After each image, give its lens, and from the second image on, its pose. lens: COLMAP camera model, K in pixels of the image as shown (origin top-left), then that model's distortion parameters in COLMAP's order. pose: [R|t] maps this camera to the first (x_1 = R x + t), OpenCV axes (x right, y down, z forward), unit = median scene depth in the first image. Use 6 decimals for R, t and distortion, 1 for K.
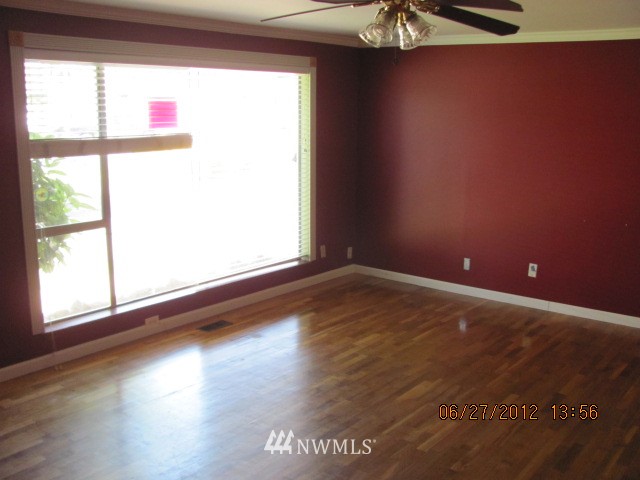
lens RADIAL K [[653.9, 0, 320.0], [0, 653.9, 240.0], [0, 0, 1]] dist [-0.149929, 0.015824]
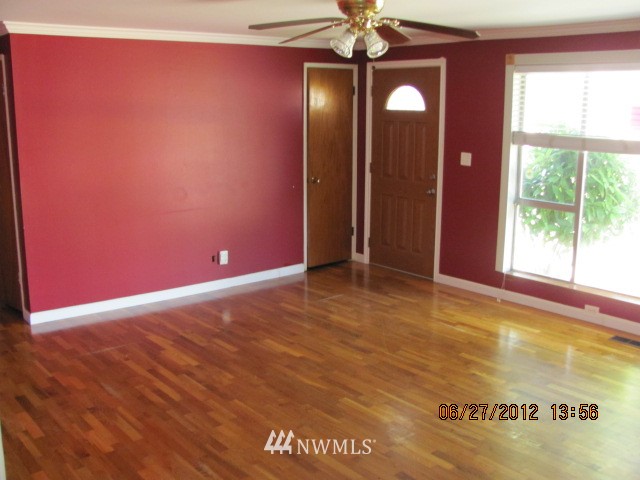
lens RADIAL K [[653.9, 0, 320.0], [0, 653.9, 240.0], [0, 0, 1]] dist [-0.149929, 0.015824]
pose [[-0.216693, 0.176751, -0.960106, 0.950337], [-0.204846, 0.953347, 0.221739, -0.144854], [0.954506, 0.244723, -0.170376, 0.825553]]
